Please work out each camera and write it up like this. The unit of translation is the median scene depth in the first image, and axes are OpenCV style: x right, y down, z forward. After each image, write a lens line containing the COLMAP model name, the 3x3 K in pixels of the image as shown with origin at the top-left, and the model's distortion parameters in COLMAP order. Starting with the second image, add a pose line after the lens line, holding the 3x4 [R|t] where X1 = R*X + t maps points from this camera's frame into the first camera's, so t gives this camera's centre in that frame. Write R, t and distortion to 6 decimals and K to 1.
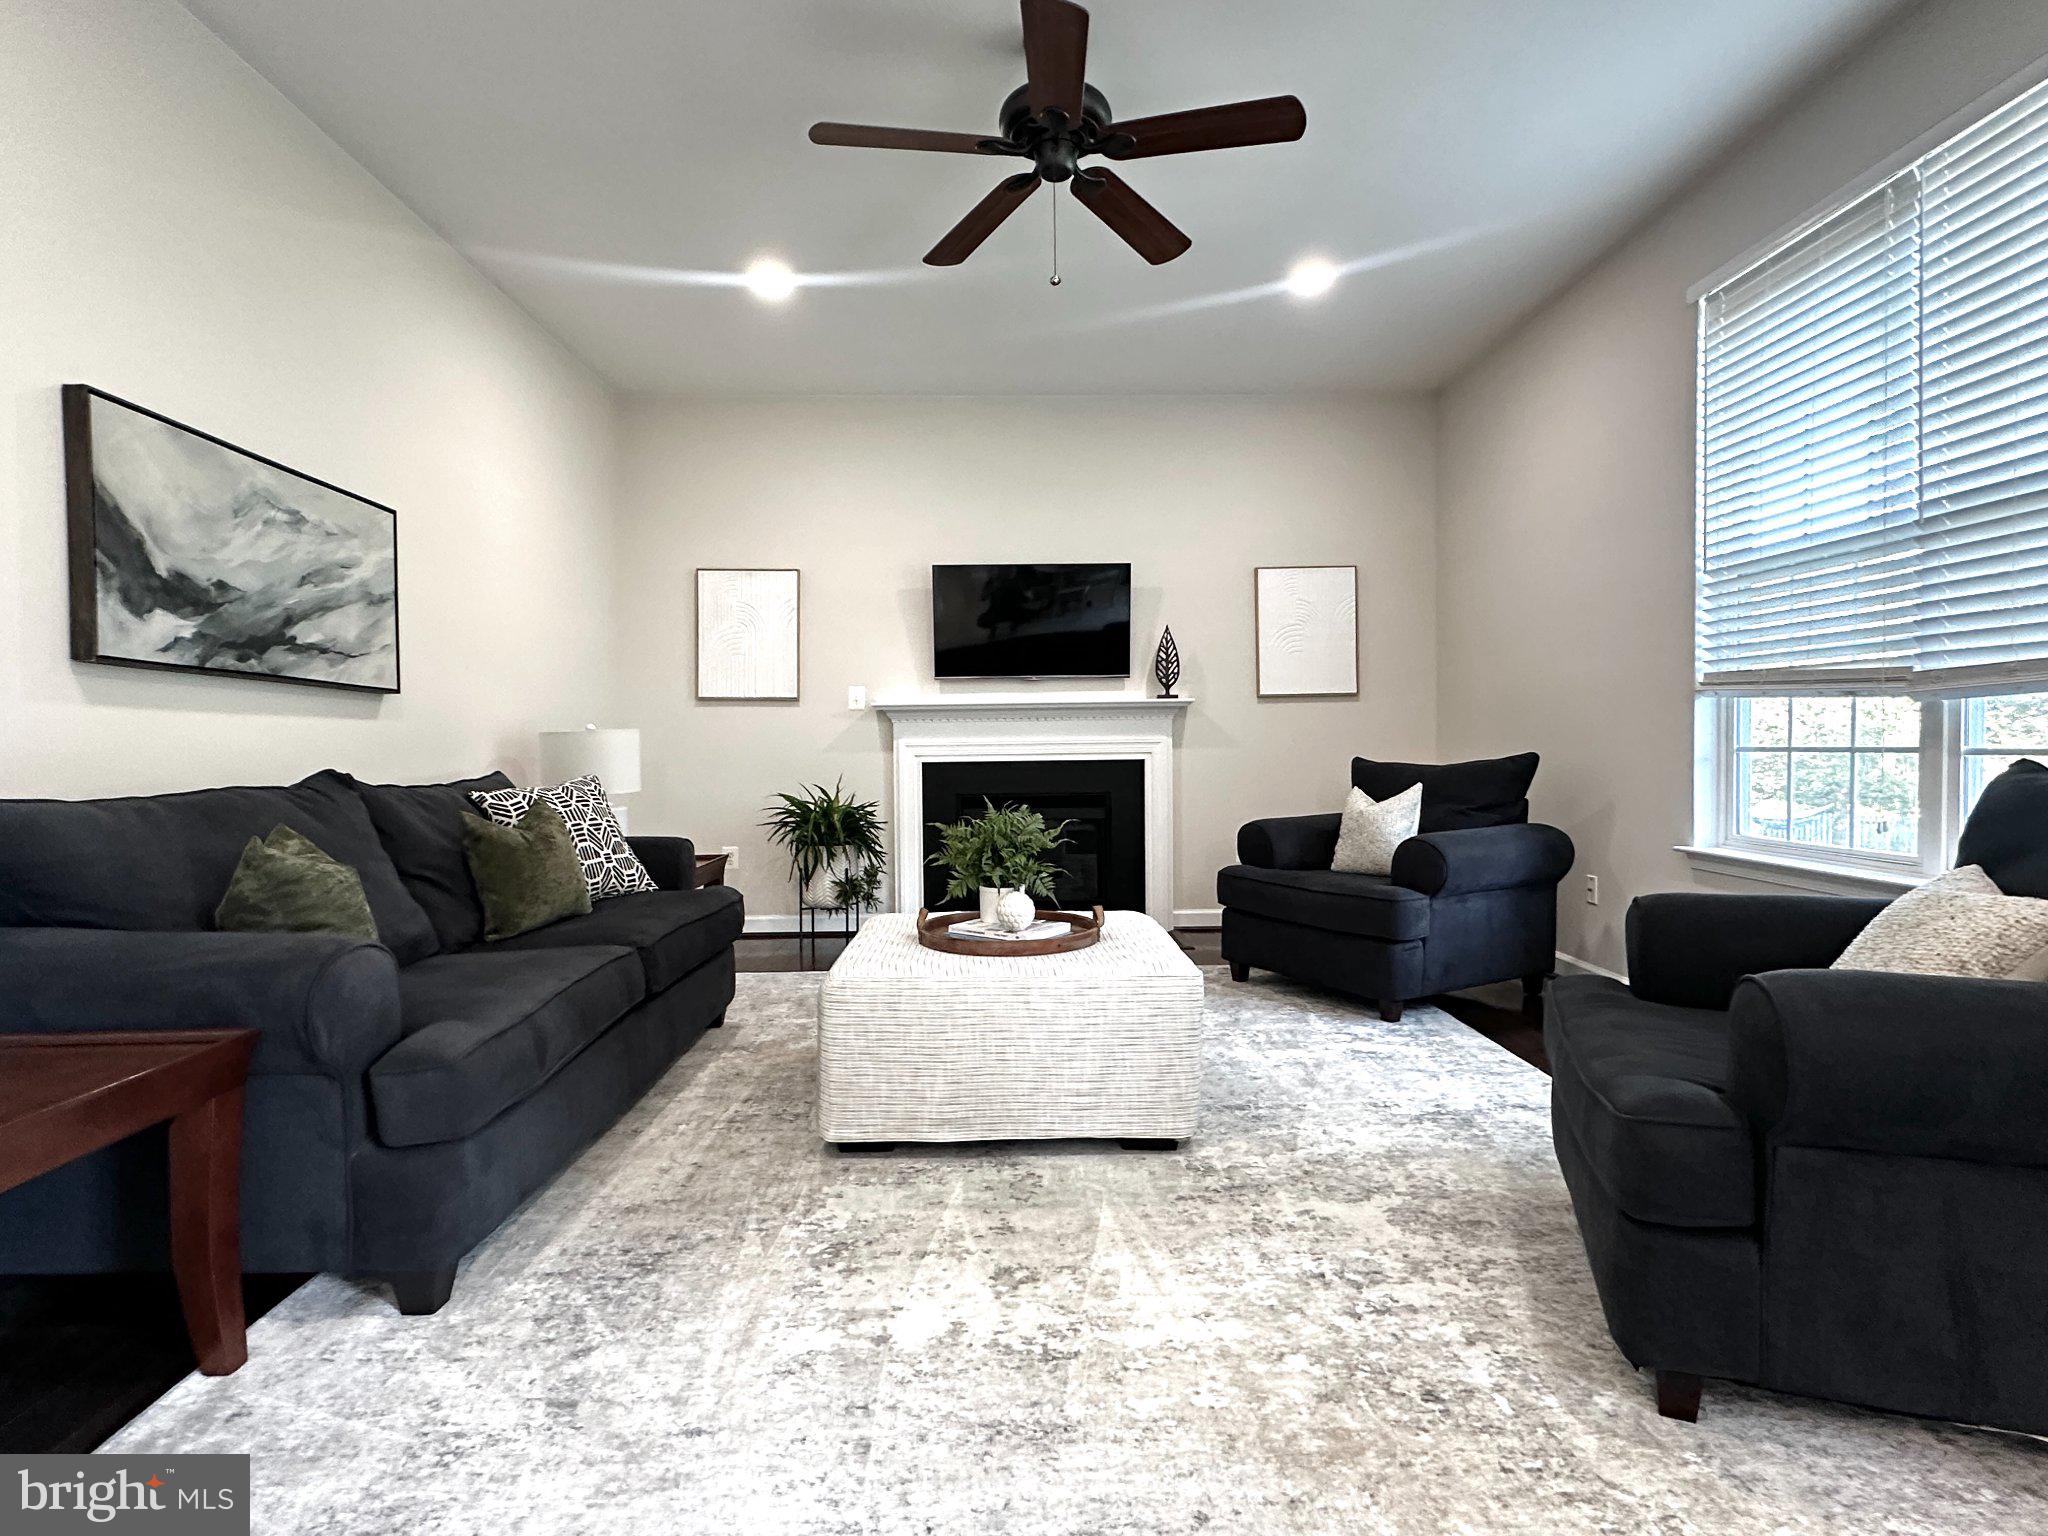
lens RADIAL K [[1059.0, 0, 1024.0], [0, 1059.0, 768.0], [0, 0, 1]] dist [-0.002054, 0.000860]
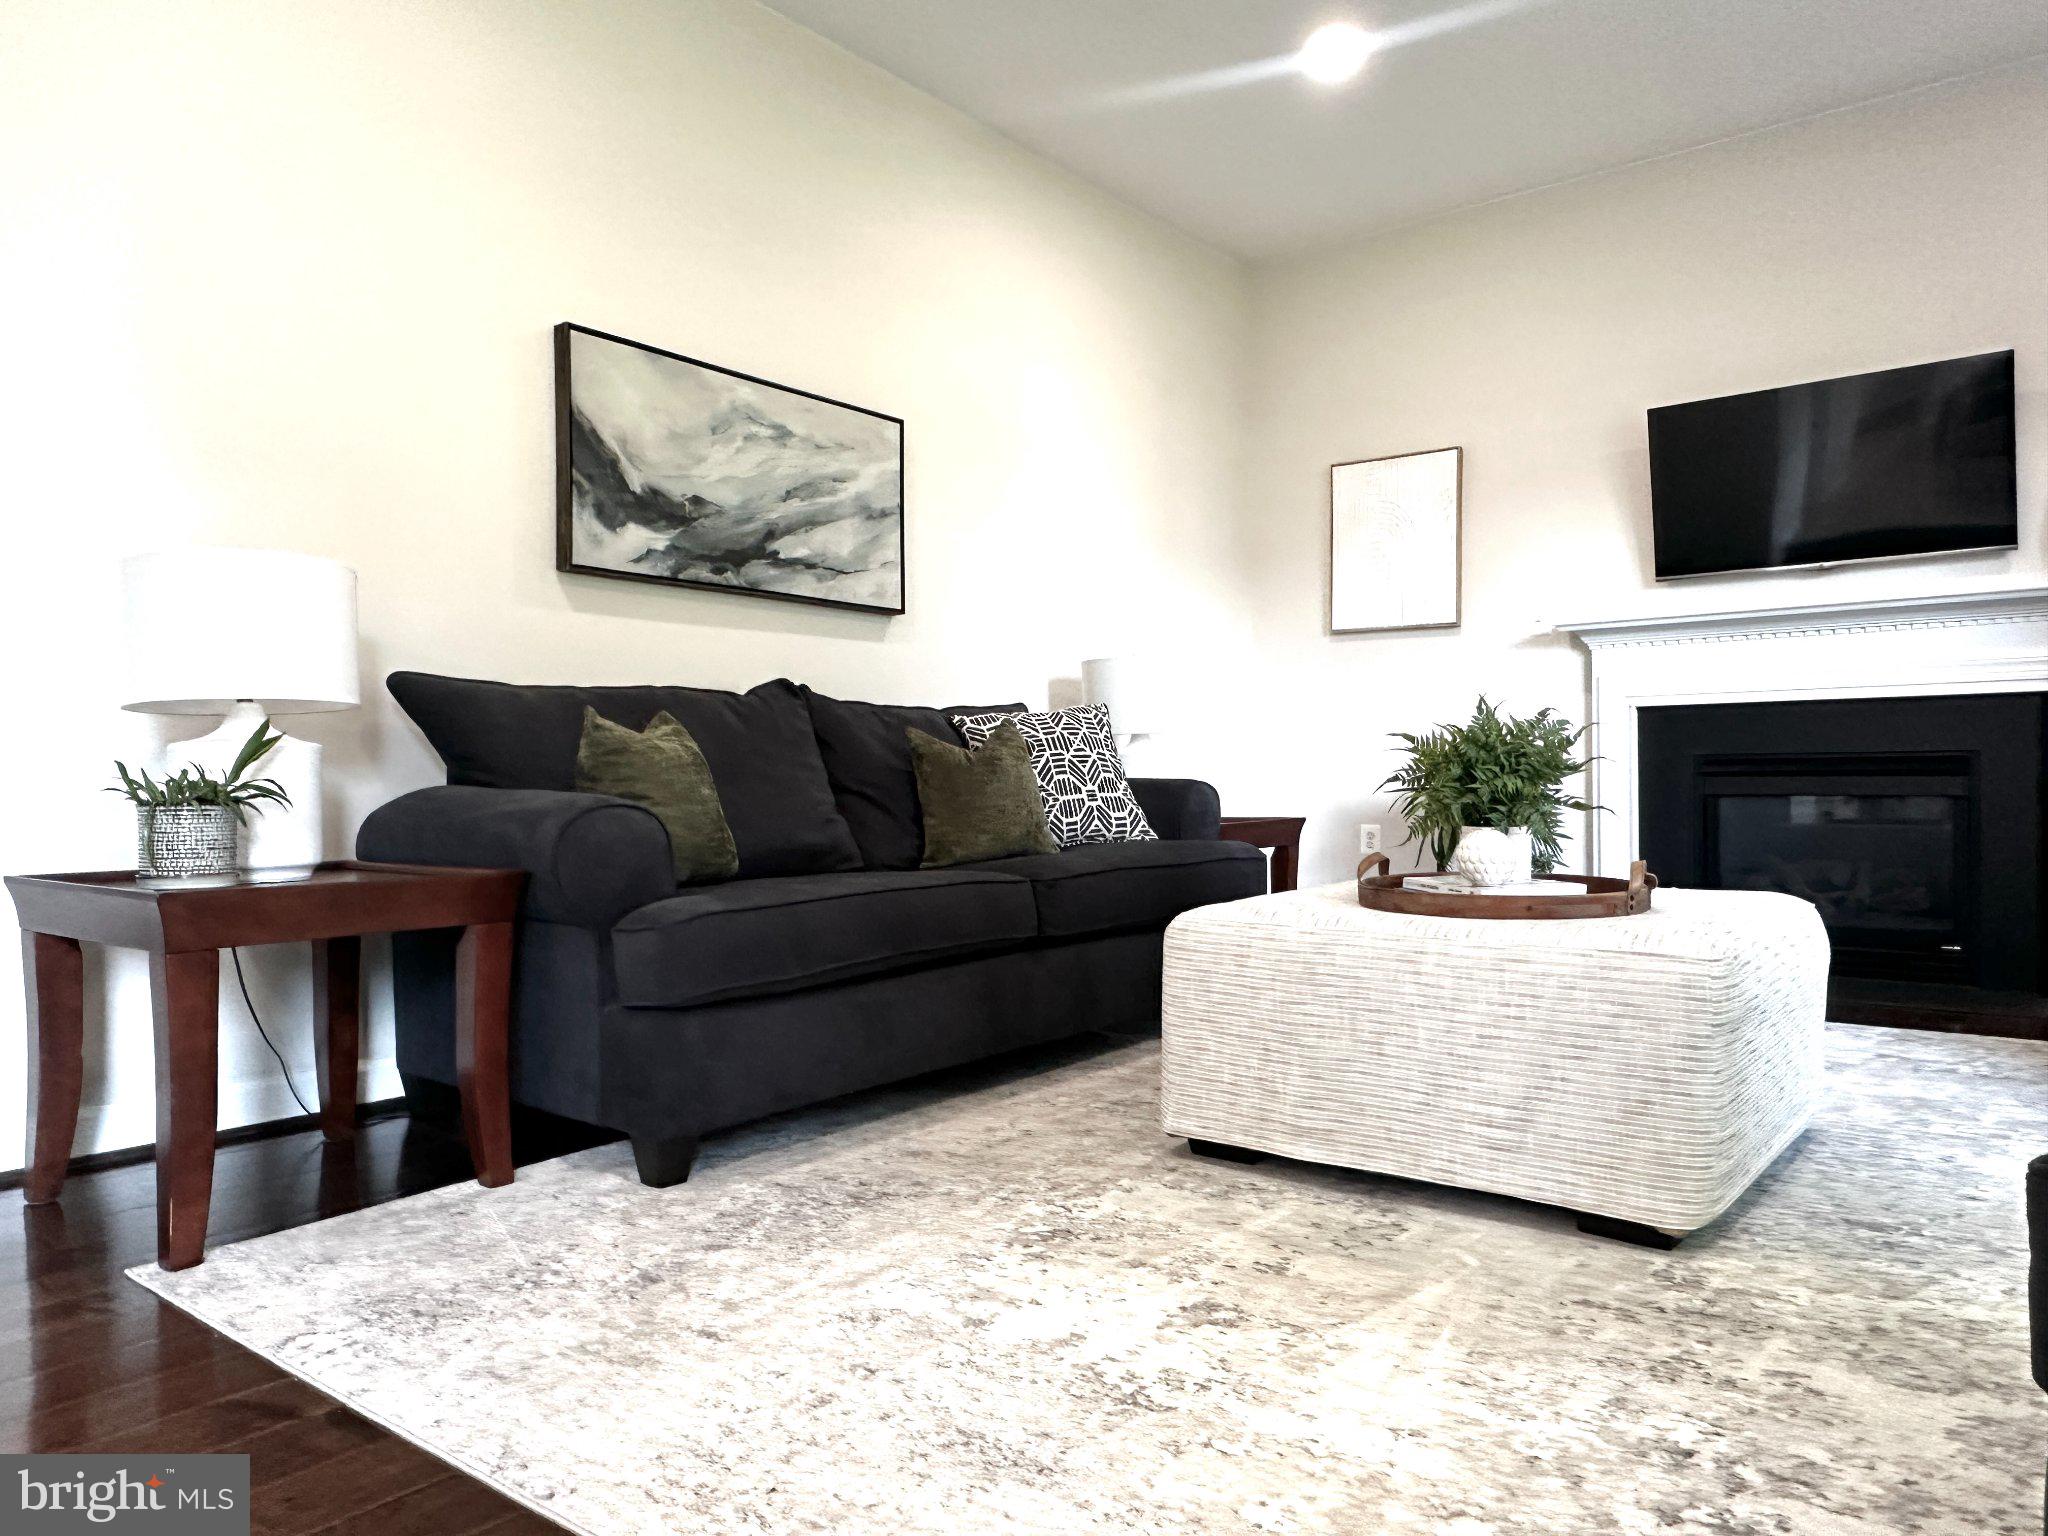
lens RADIAL K [[1380.0, 0, 1024.0], [0, 1380.0, 768.0], [0, 0, 1]] dist [-0.002272, -0.001696]
pose [[0.770341, 0.001947, -0.637629, 0.366350], [-0.010112, 0.999907, -0.009163, 0.103210], [0.637552, 0.013506, 0.770289, 0.173196]]
